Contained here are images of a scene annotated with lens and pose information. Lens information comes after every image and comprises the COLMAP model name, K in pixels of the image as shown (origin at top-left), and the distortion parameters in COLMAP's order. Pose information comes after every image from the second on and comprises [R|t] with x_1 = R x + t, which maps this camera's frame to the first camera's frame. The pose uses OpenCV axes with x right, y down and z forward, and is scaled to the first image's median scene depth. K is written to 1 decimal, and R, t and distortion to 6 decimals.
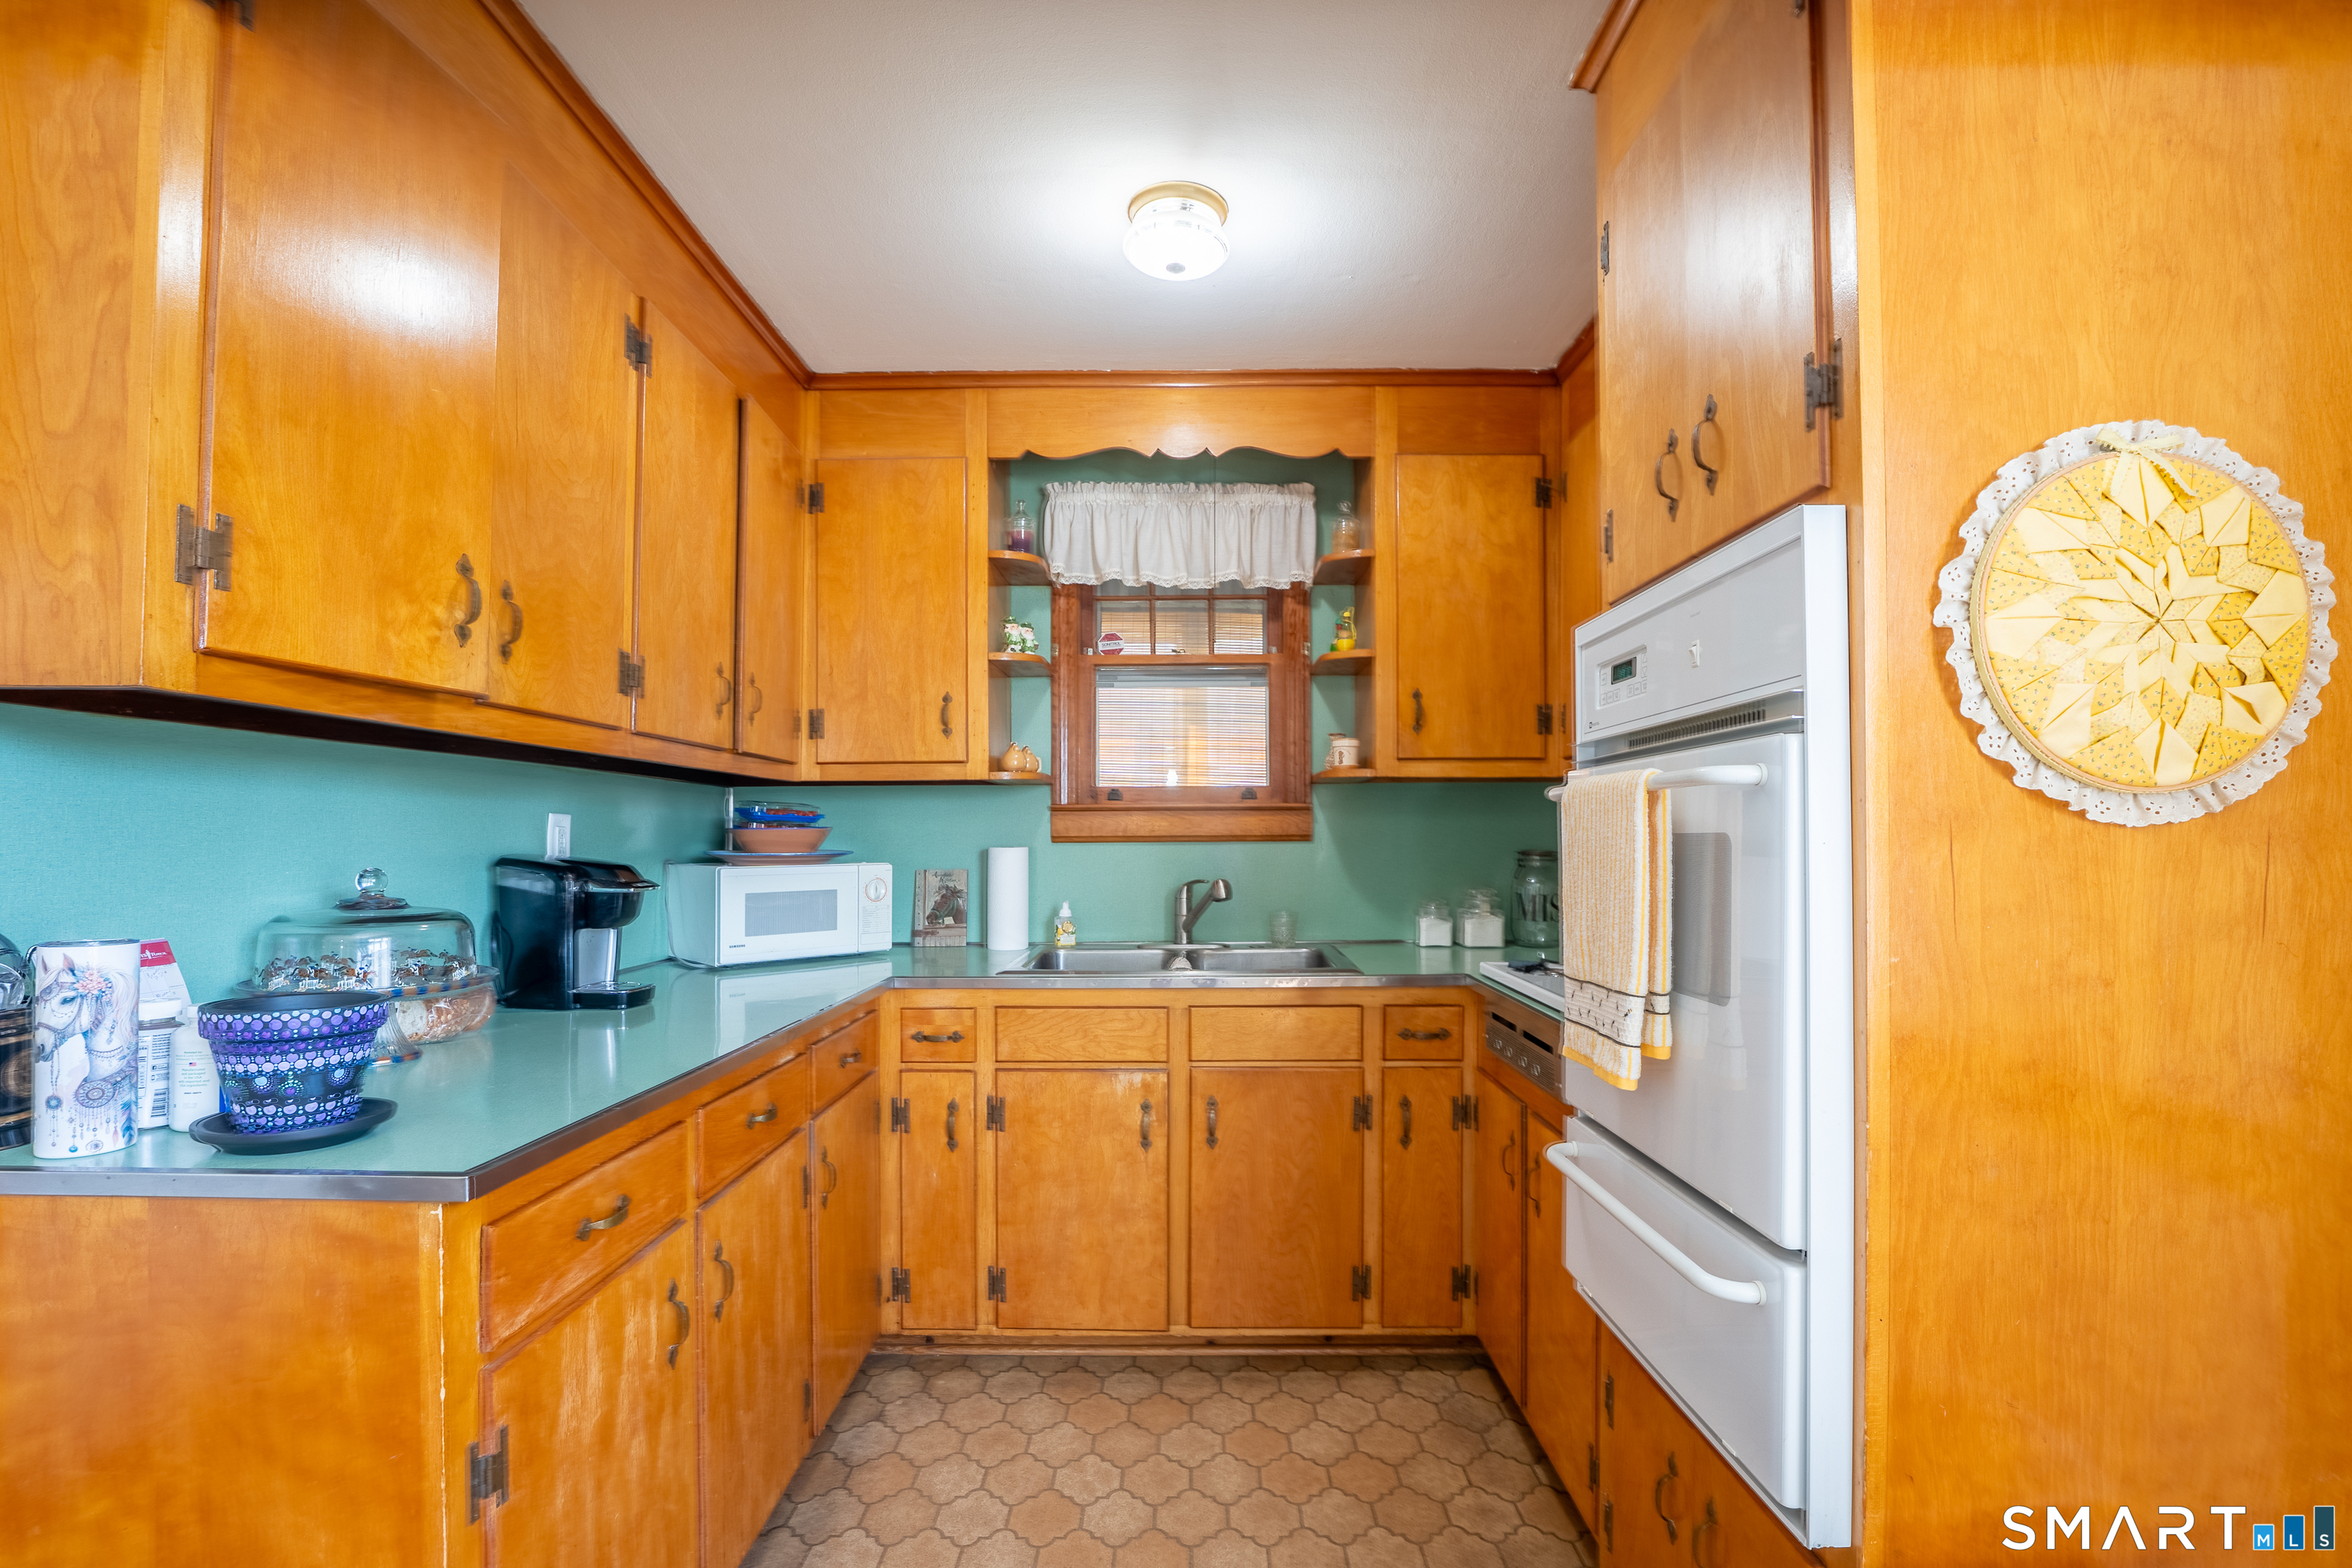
lens RADIAL K [[1081.5, 0, 1183.1], [0, 1081.5, 827.5], [0, 0, 1]] dist [-0.017488, 0.000477]
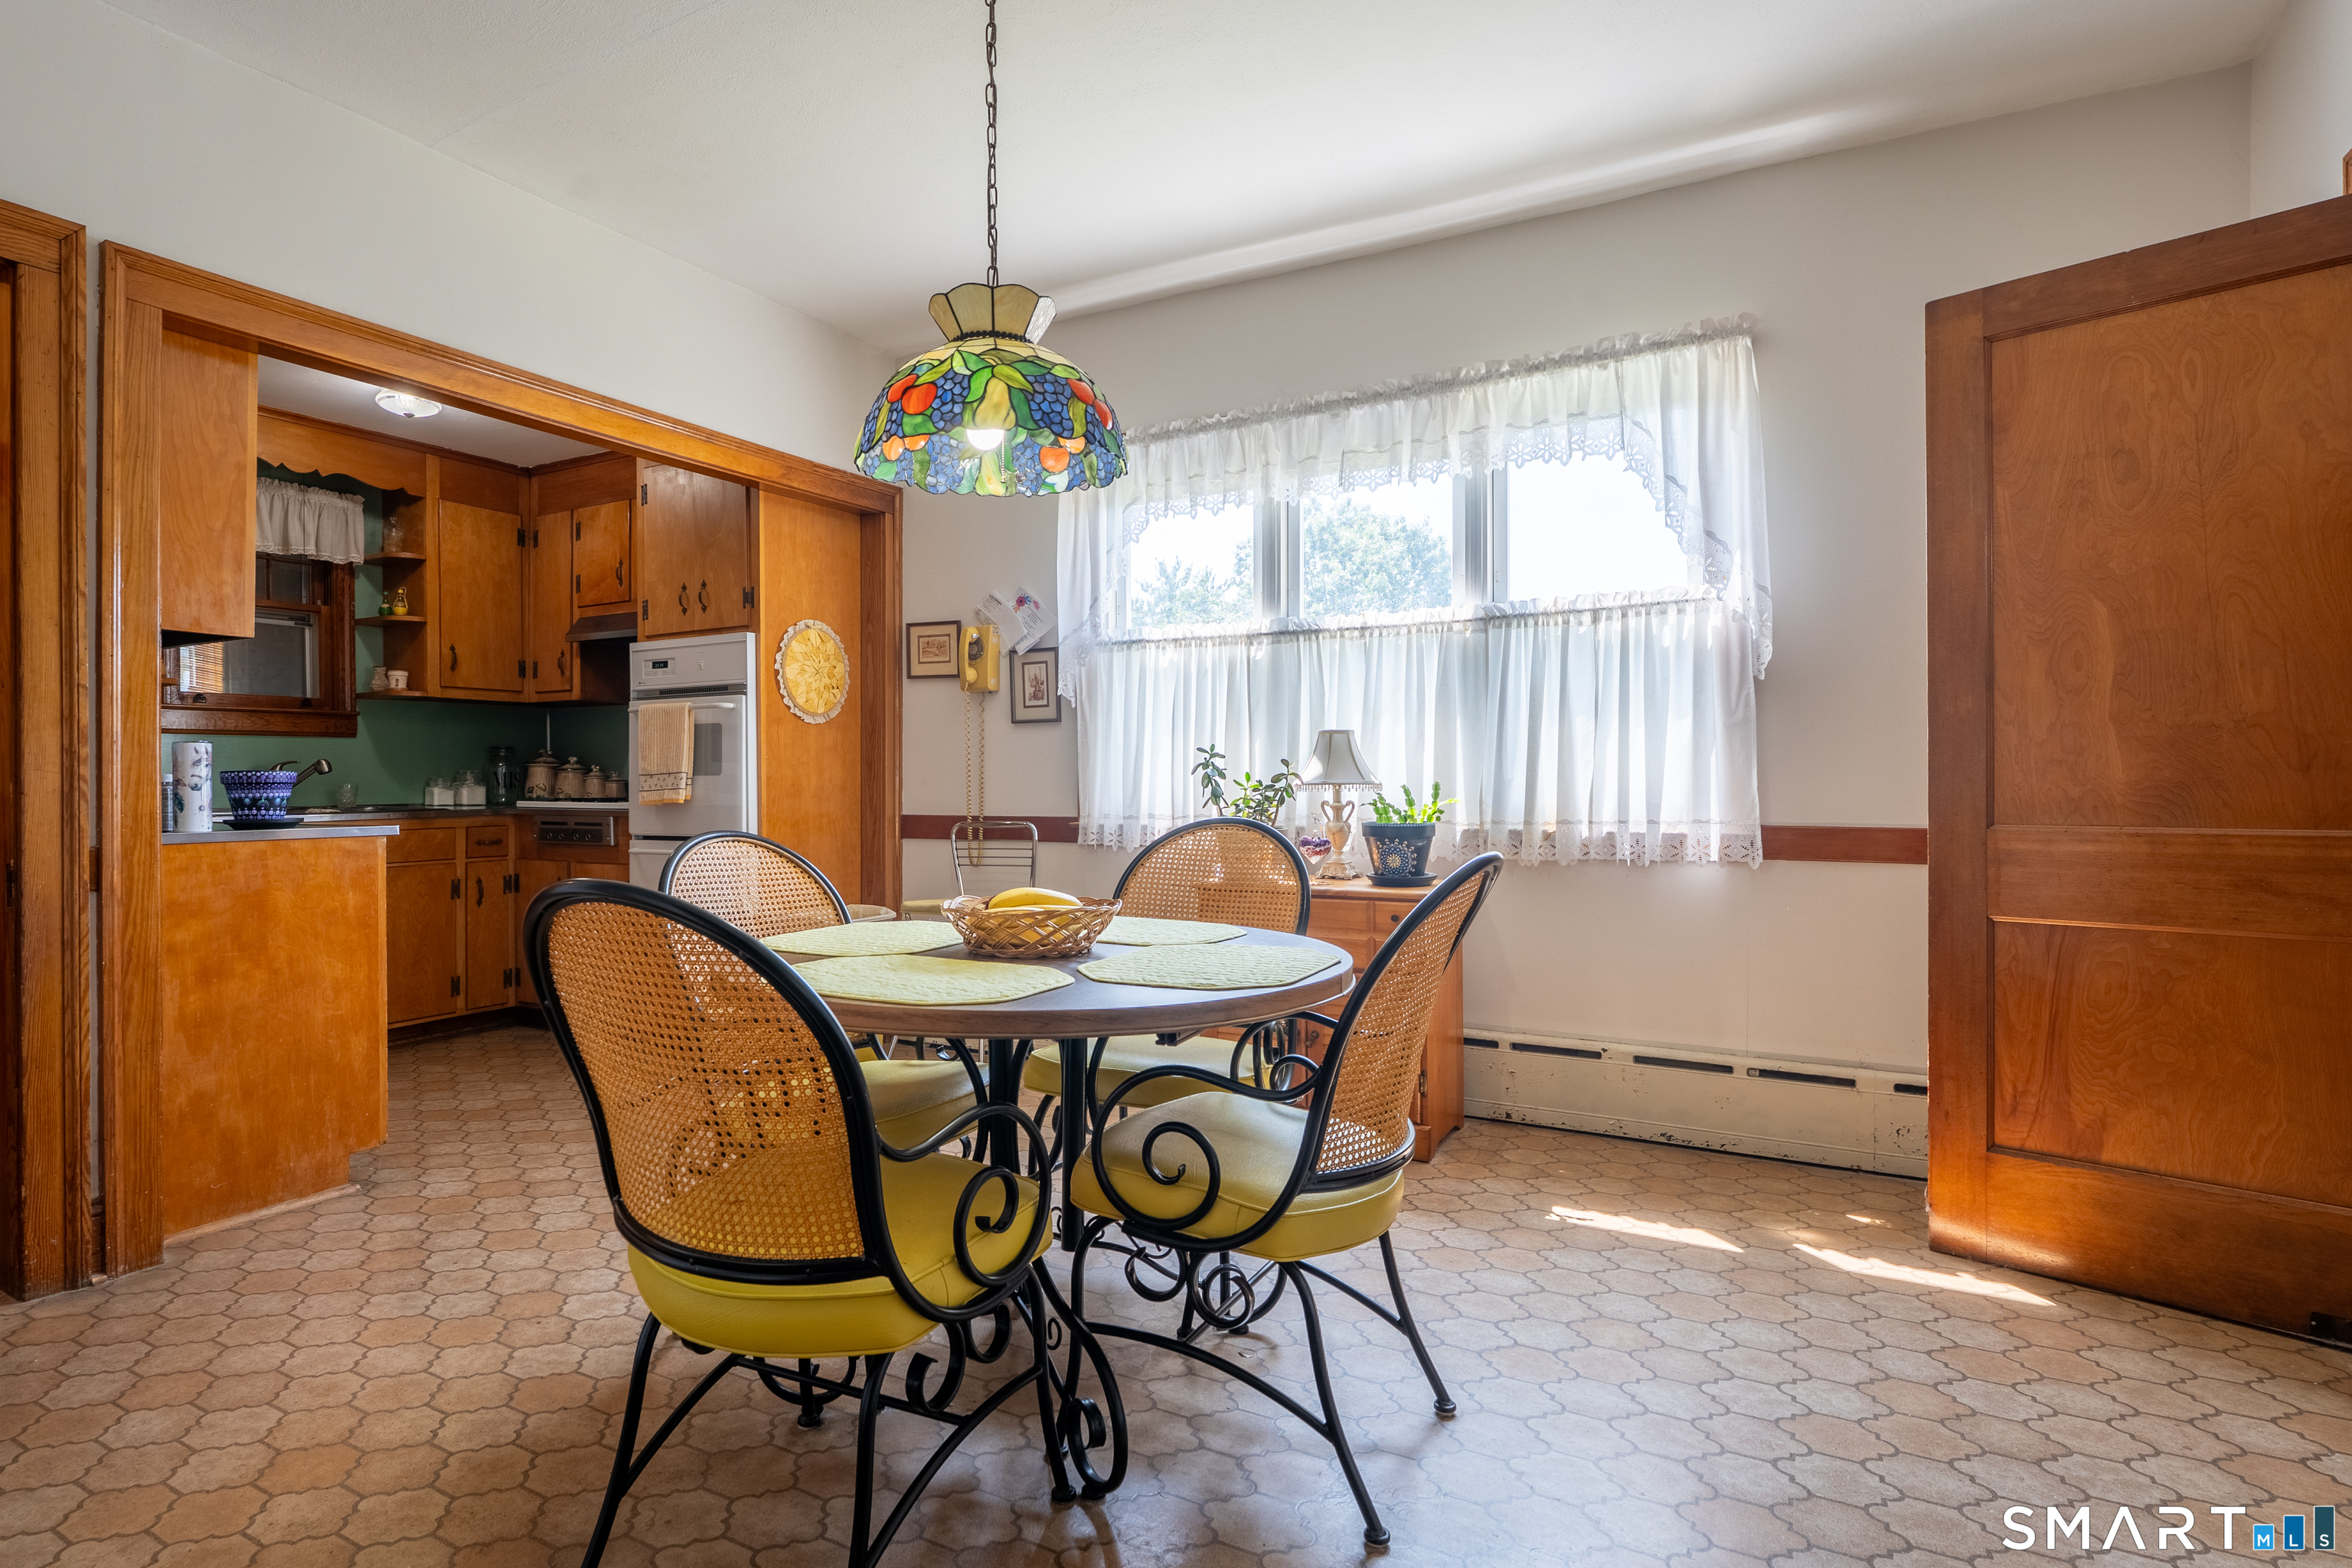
lens RADIAL K [[1203.3, 0, 1092.2], [0, 1203.3, 785.2], [0, 0, 1]] dist [-0.018811, -0.000310]
pose [[0.501942, -0.006572, 0.864876, -0.998747], [-0.004362, 0.999939, 0.010130, 0.072567], [-0.864890, -0.008857, 0.501883, -0.871014]]
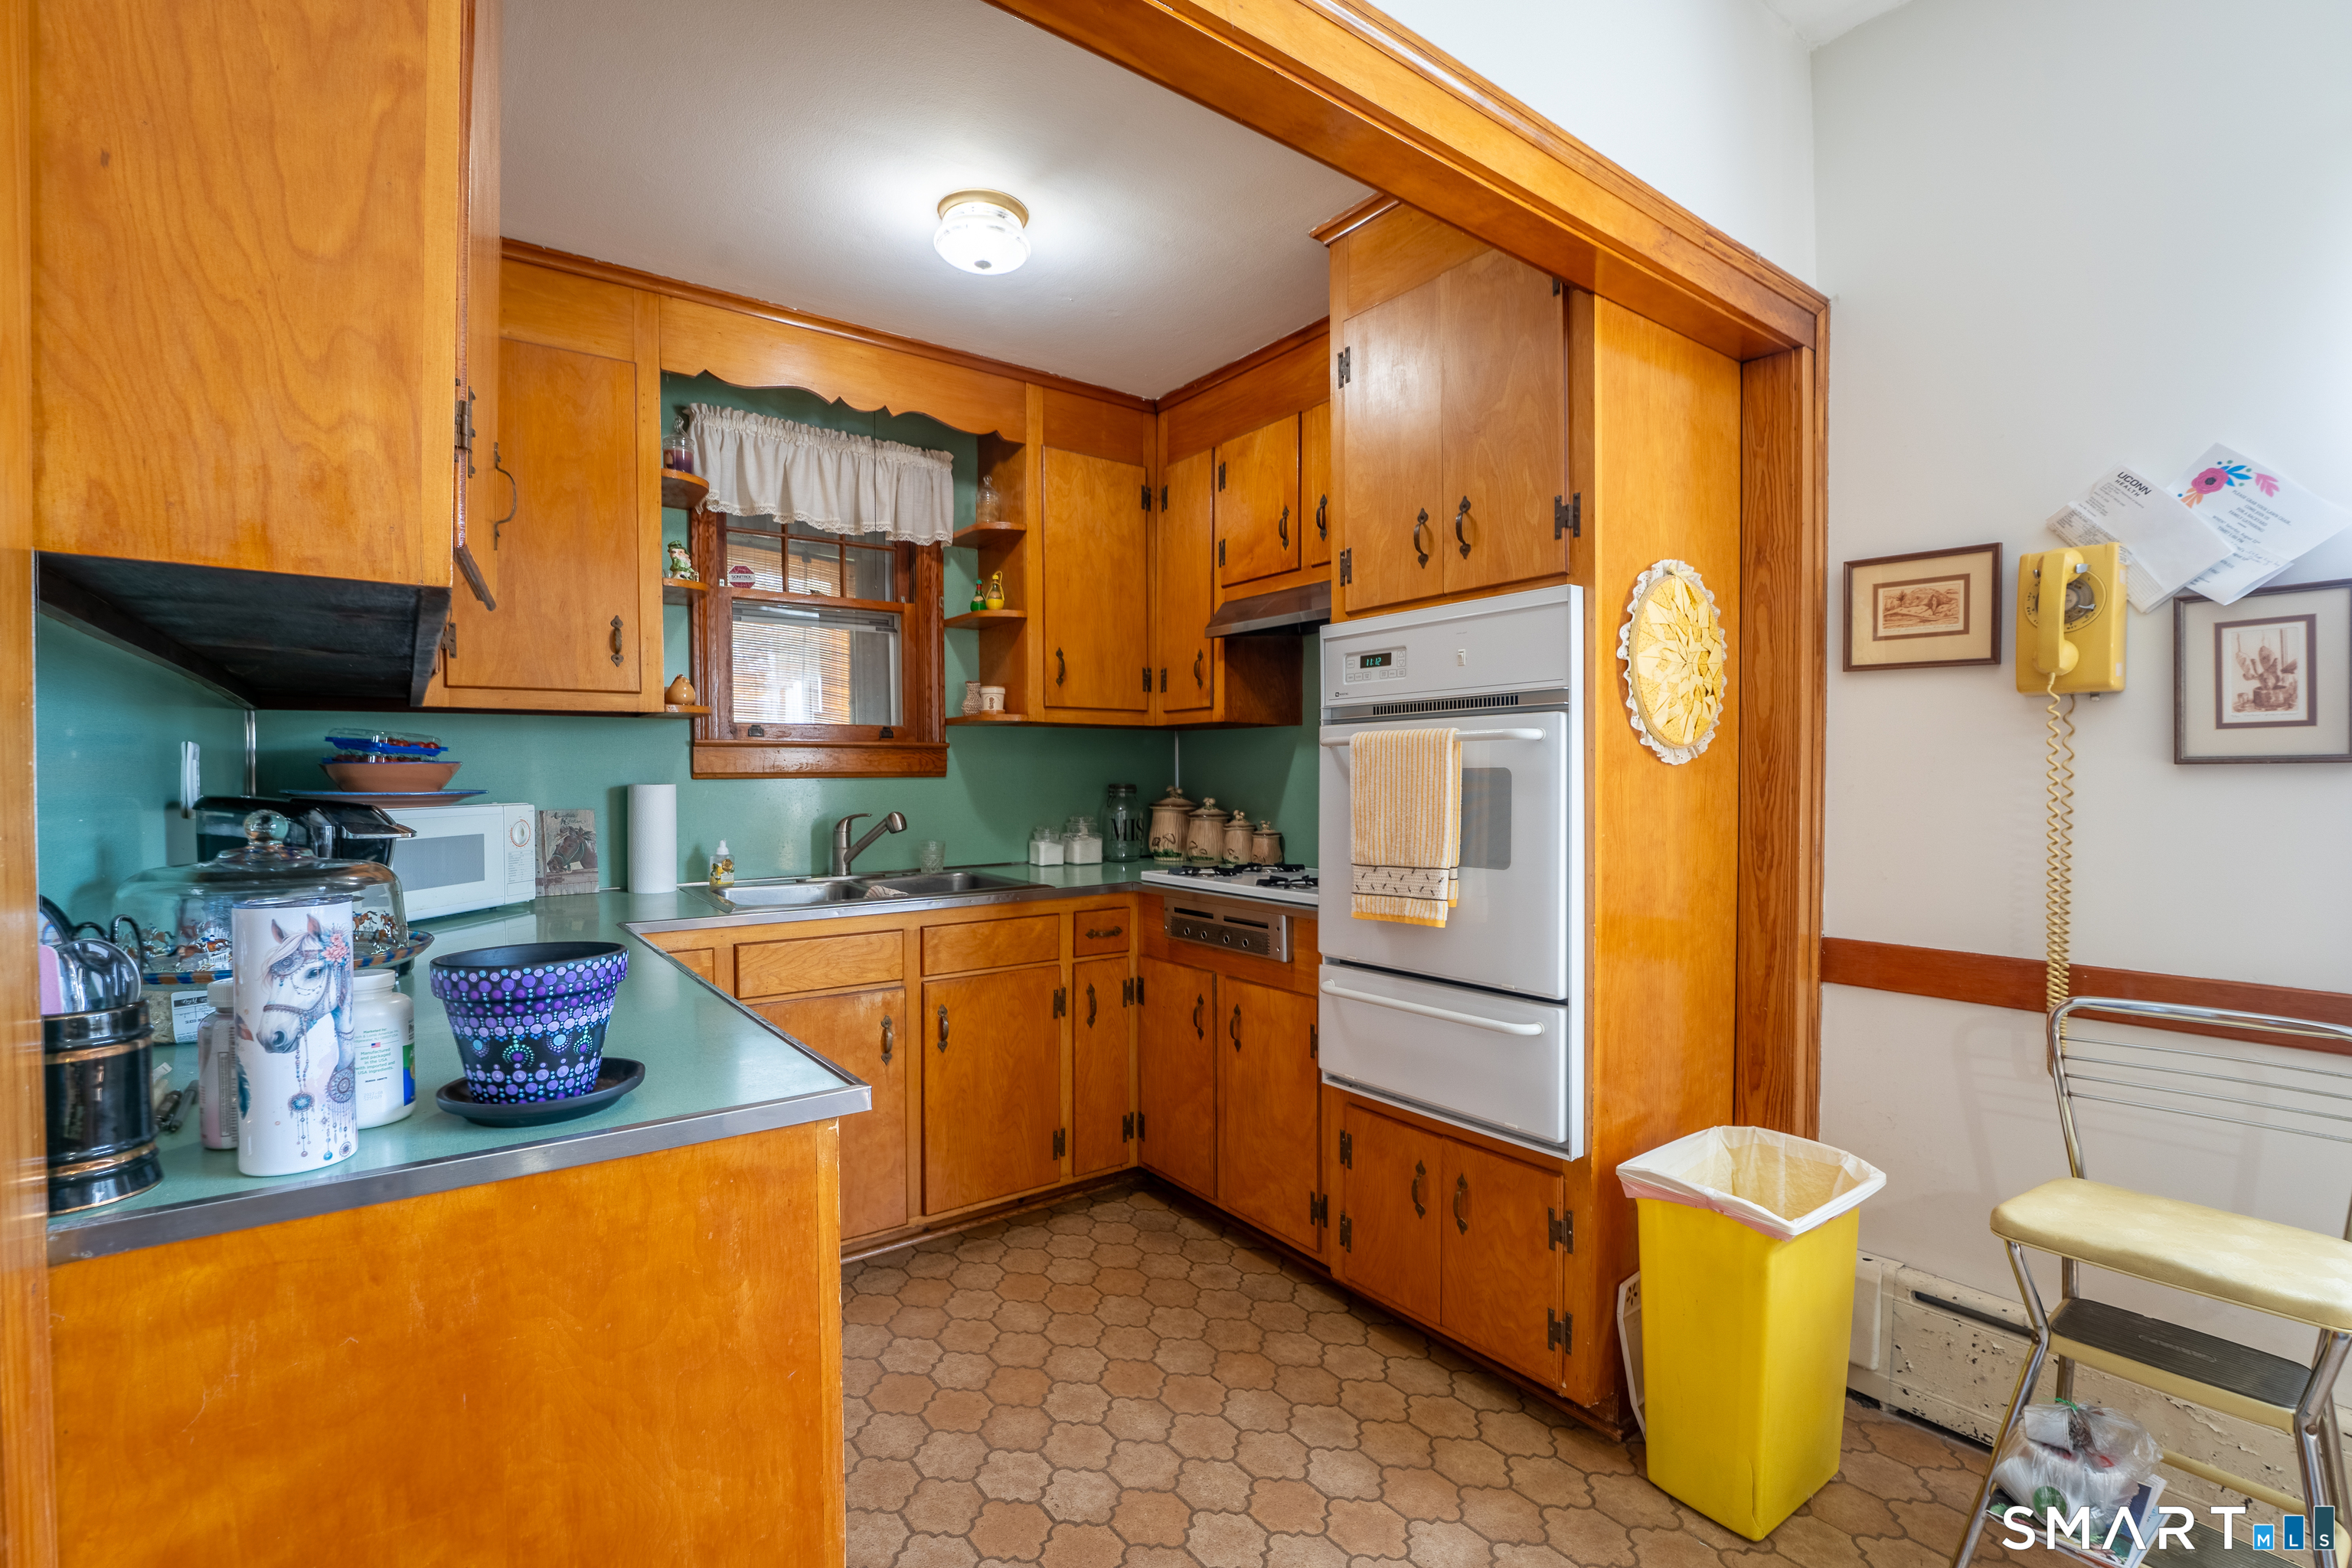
lens RADIAL K [[1045.8, 0, 1181.5], [0, 1045.8, 797.1], [0, 0, 1]] dist [-0.016144, -0.000539]
pose [[0.800449, -0.014130, 0.599234, -0.419320], [-0.003321, 0.999602, 0.028006, 0.003044], [-0.599391, -0.024408, 0.800084, -0.003525]]
